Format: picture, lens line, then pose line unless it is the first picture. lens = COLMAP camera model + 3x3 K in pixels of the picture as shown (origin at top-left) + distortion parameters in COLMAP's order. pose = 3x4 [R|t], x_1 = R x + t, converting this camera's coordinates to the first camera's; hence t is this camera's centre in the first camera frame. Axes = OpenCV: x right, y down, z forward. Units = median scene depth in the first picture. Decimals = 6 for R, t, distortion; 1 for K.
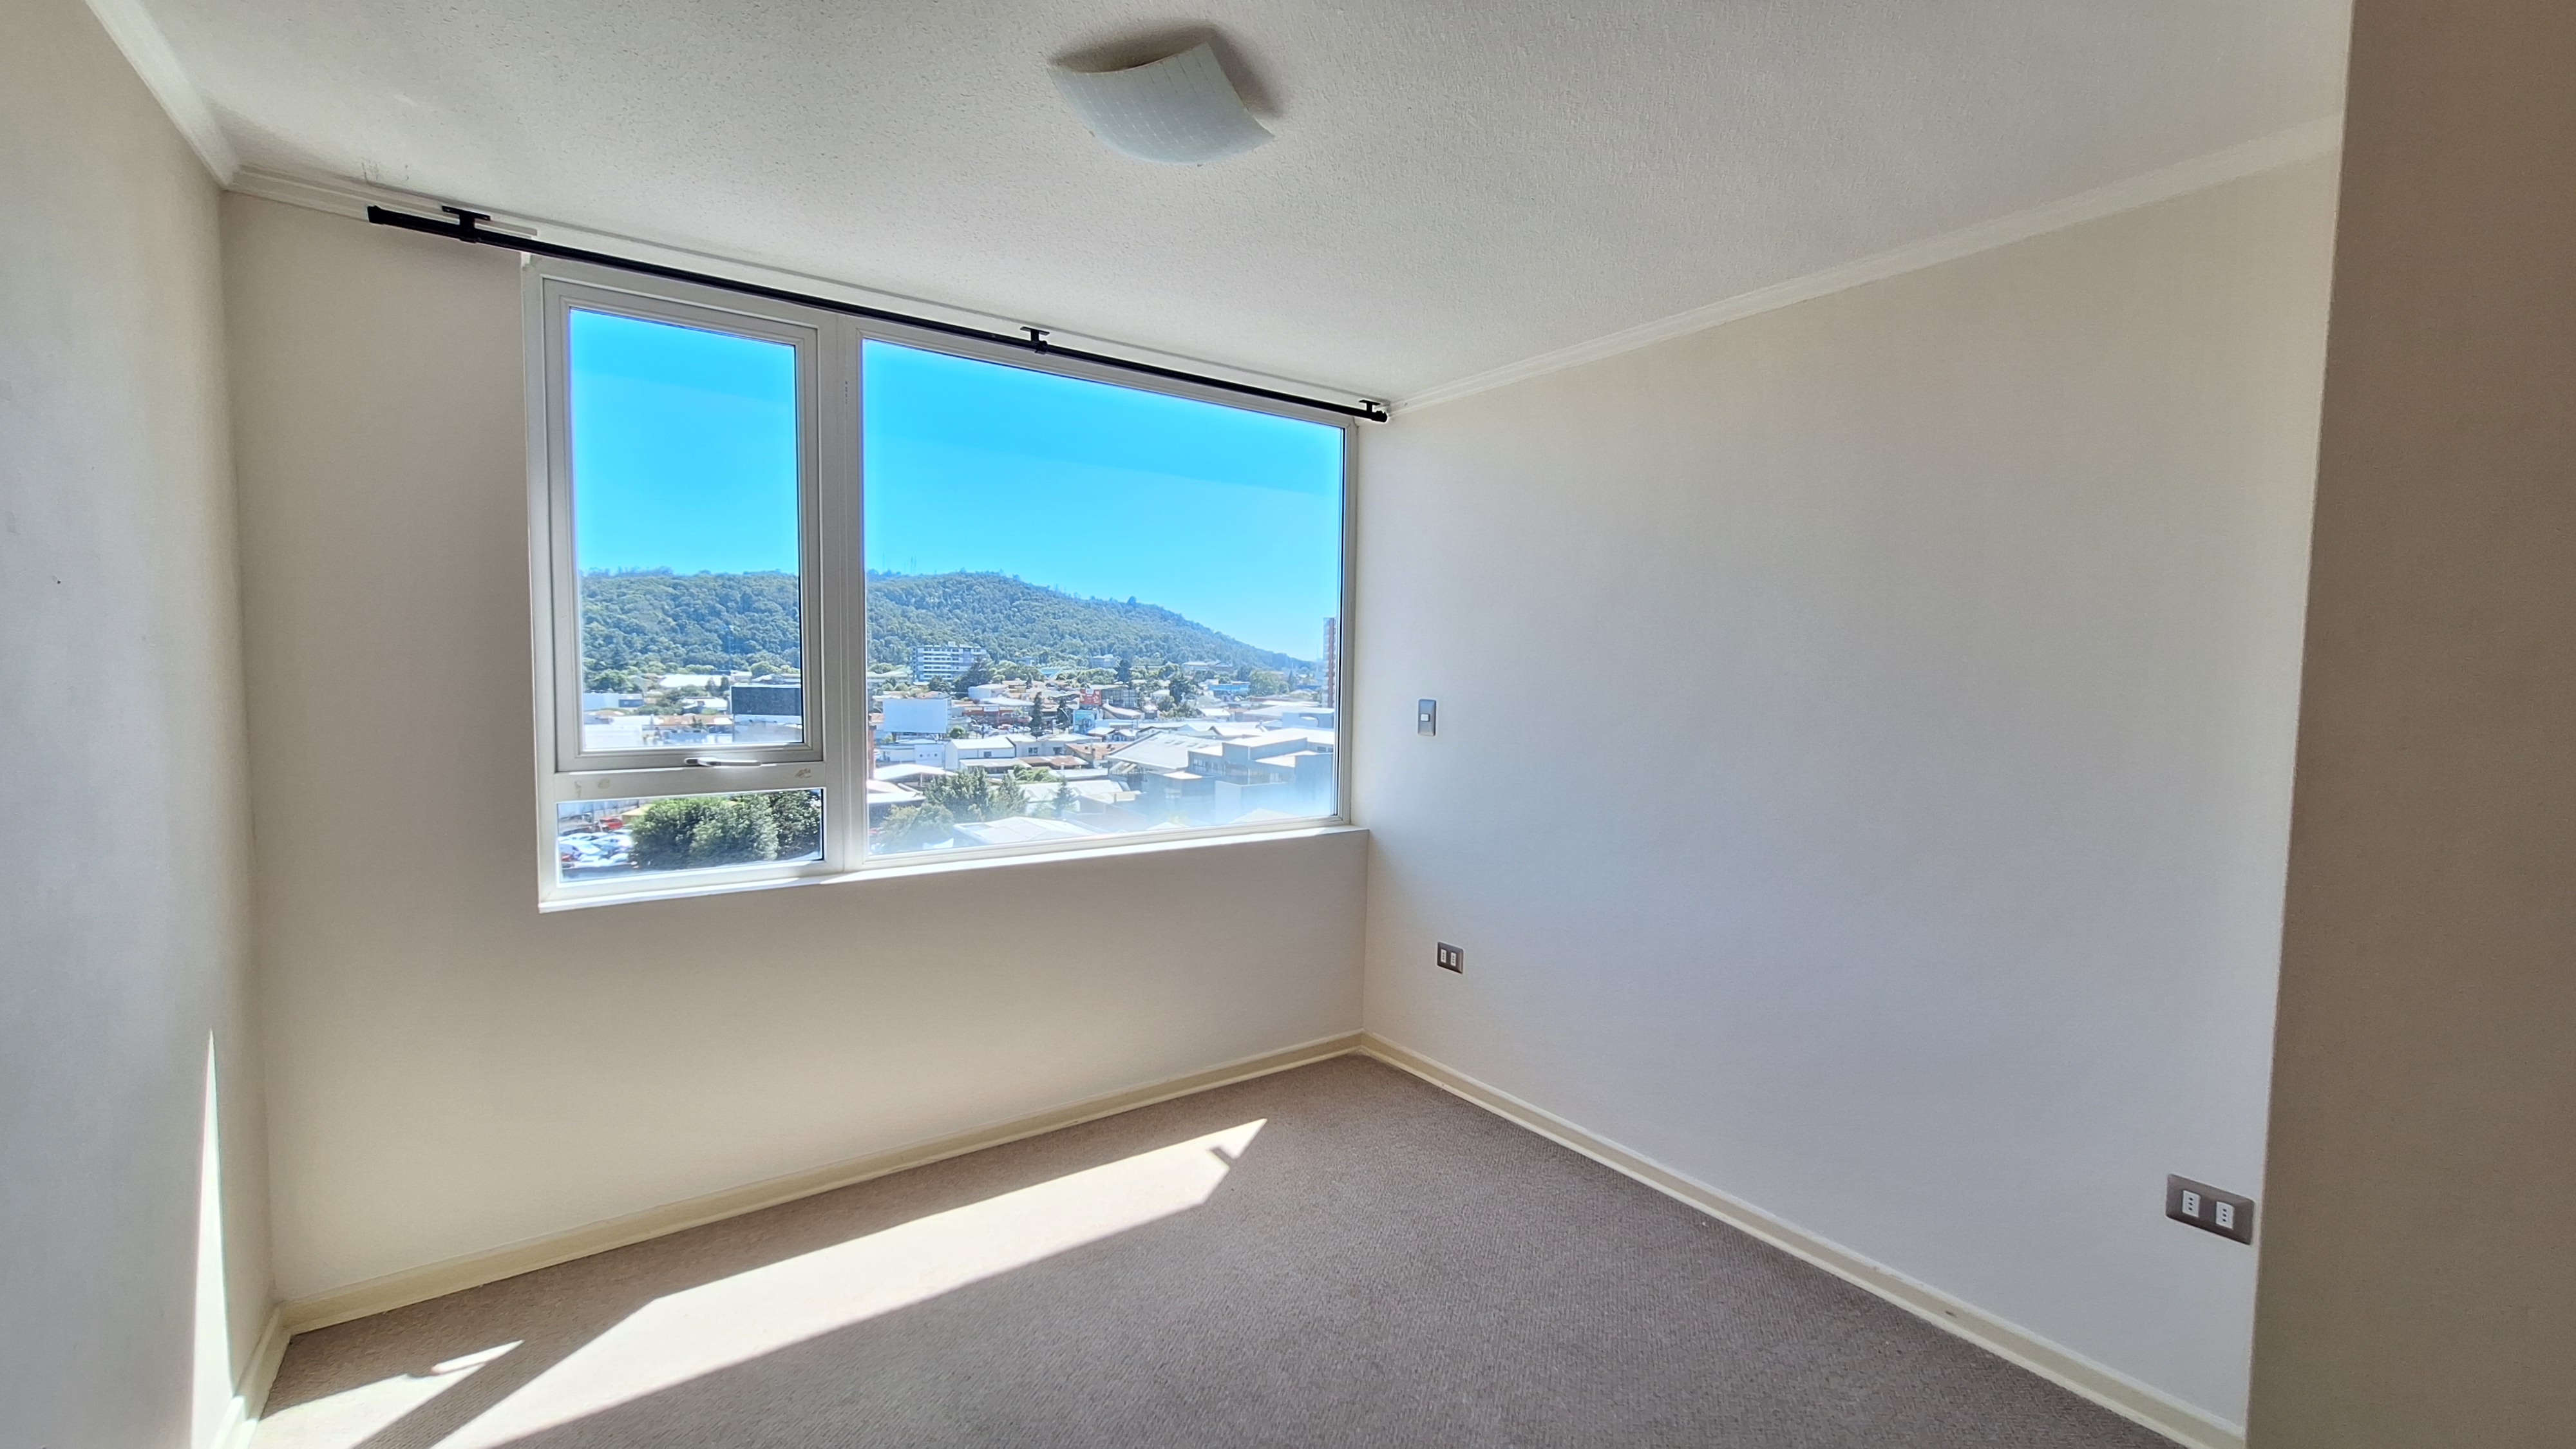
lens RADIAL K [[1022.2, 0, 1308.7], [0, 1022.2, 755.1], [0, 0, 1]] dist [-0.000574, -0.000019]
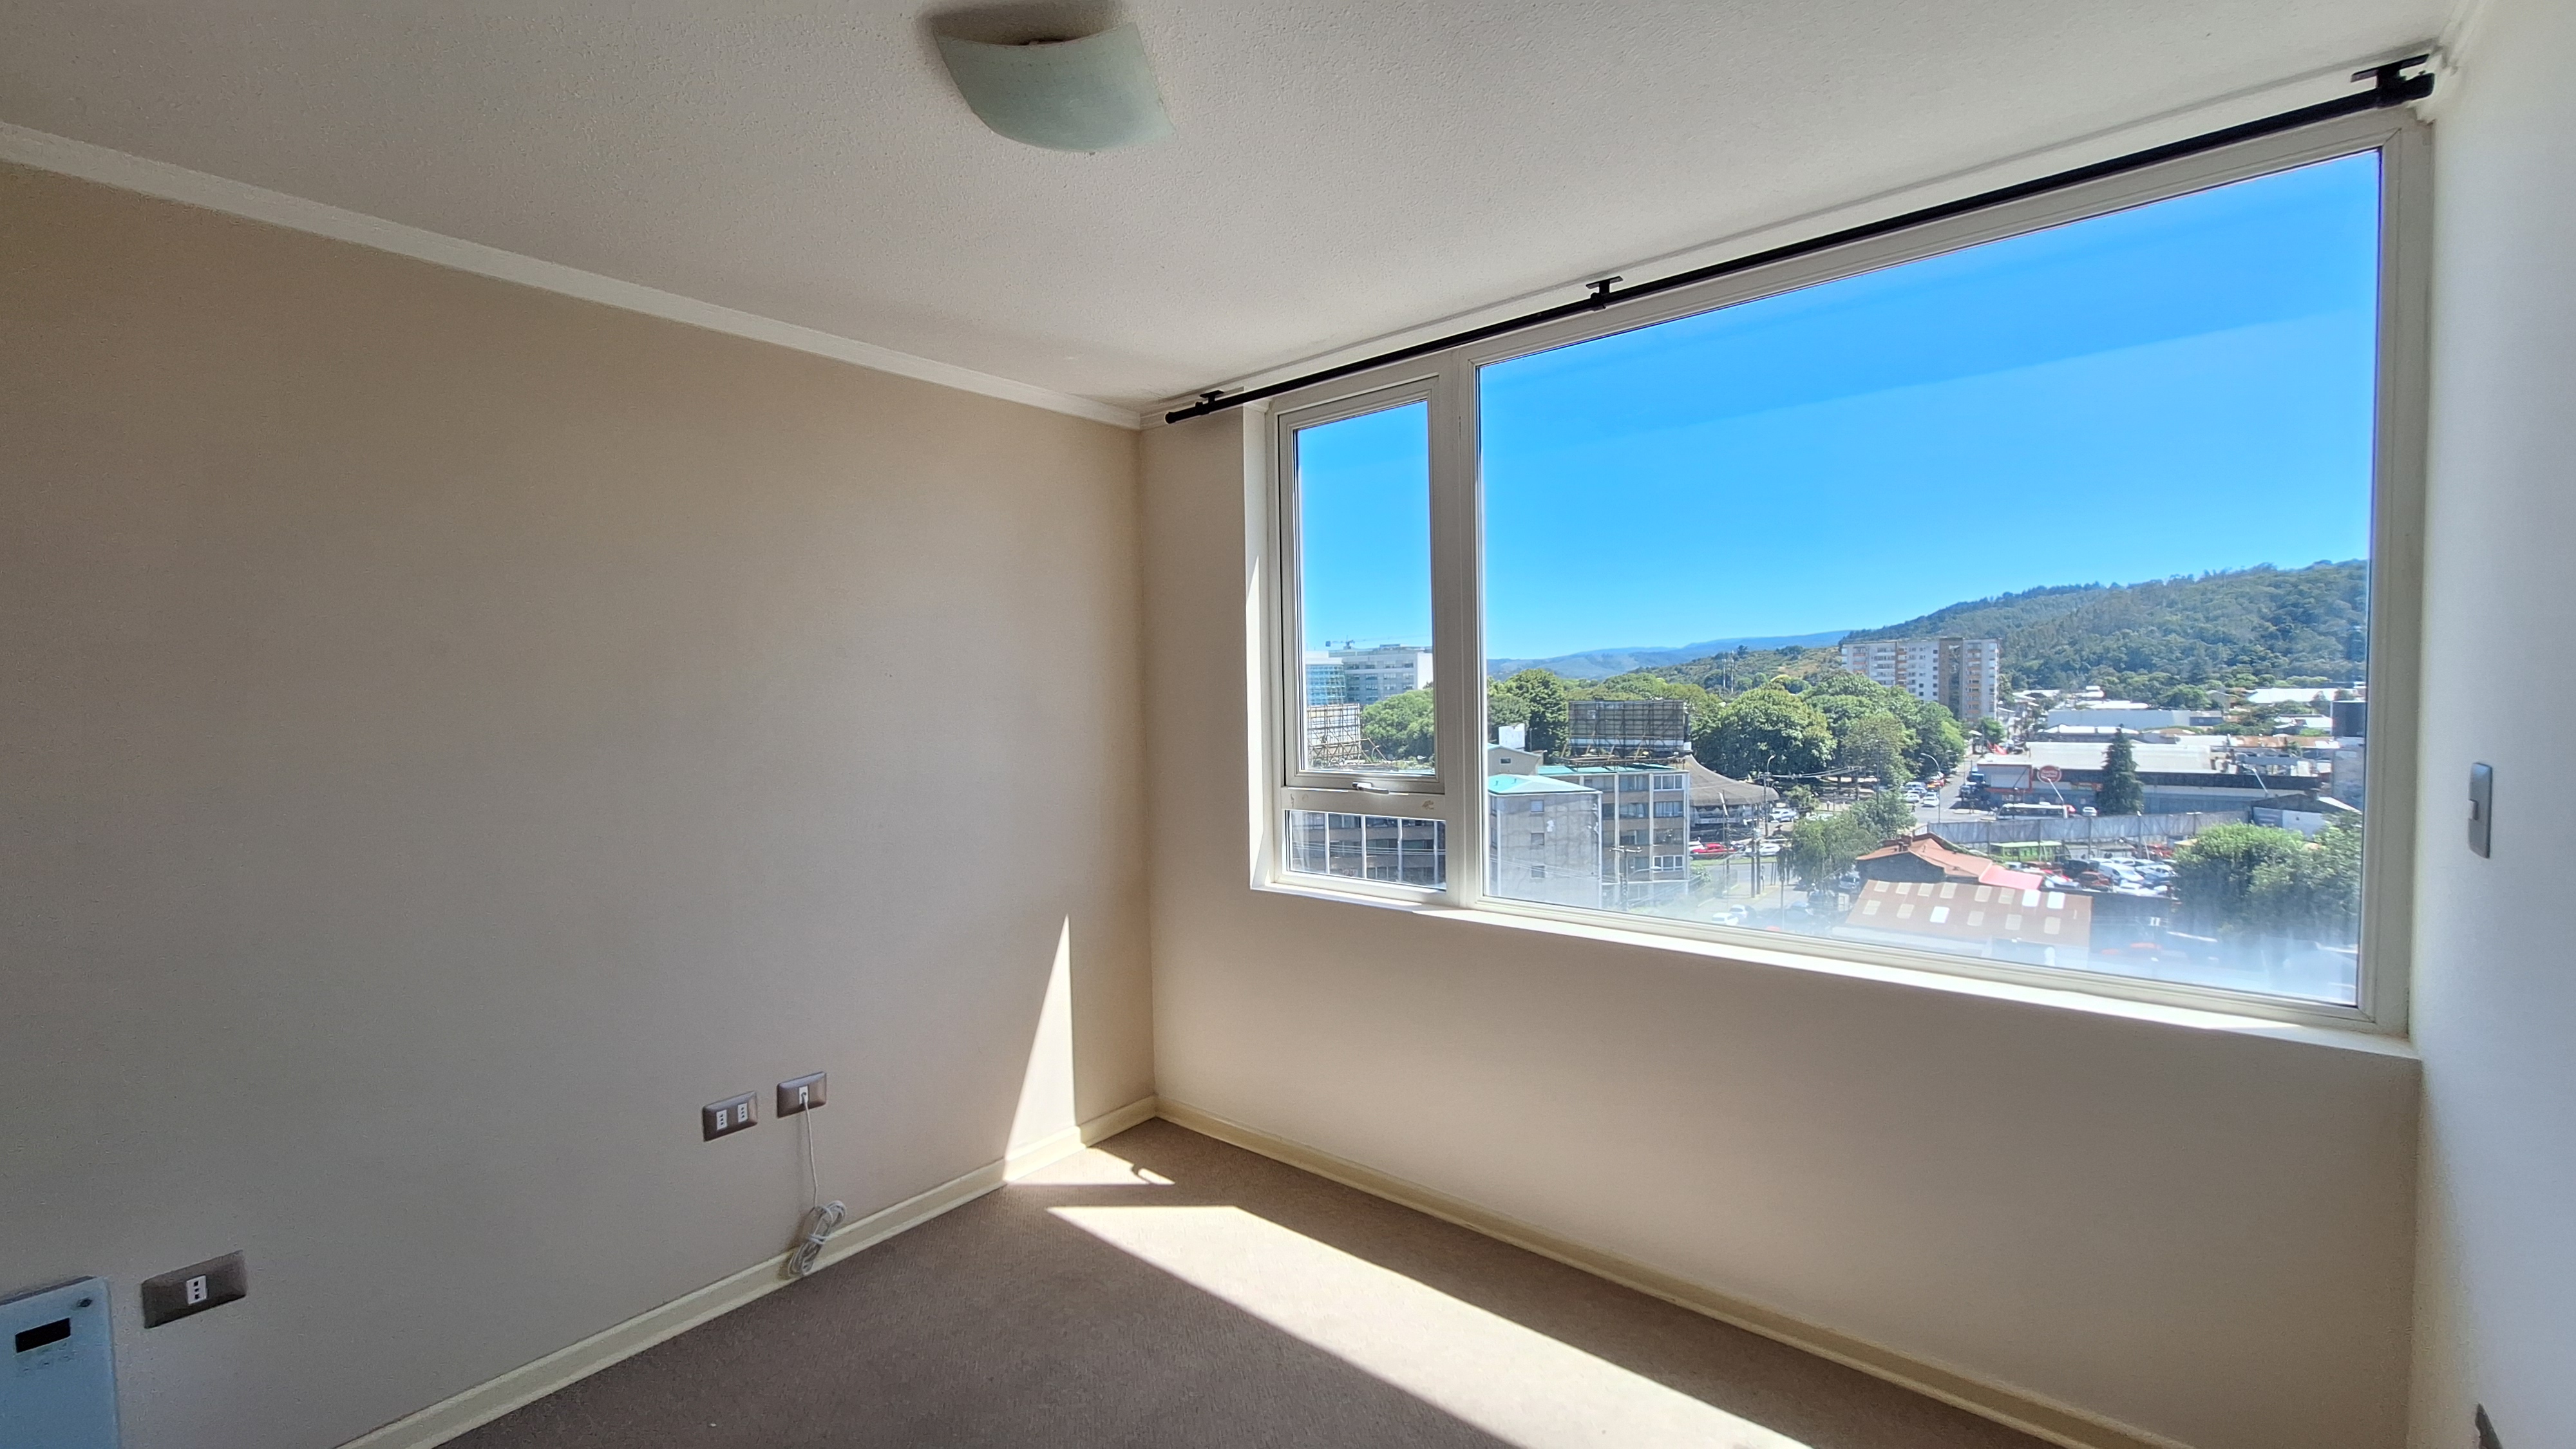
lens RADIAL K [[1022.2, 0, 1308.7], [0, 1022.2, 755.1], [0, 0, 1]] dist [-0.000574, -0.000019]
pose [[0.246677, 0.043369, -0.968127, 0.484151], [-0.058902, 0.997822, 0.029691, -0.056695], [0.967306, 0.049700, 0.248694, 0.616204]]
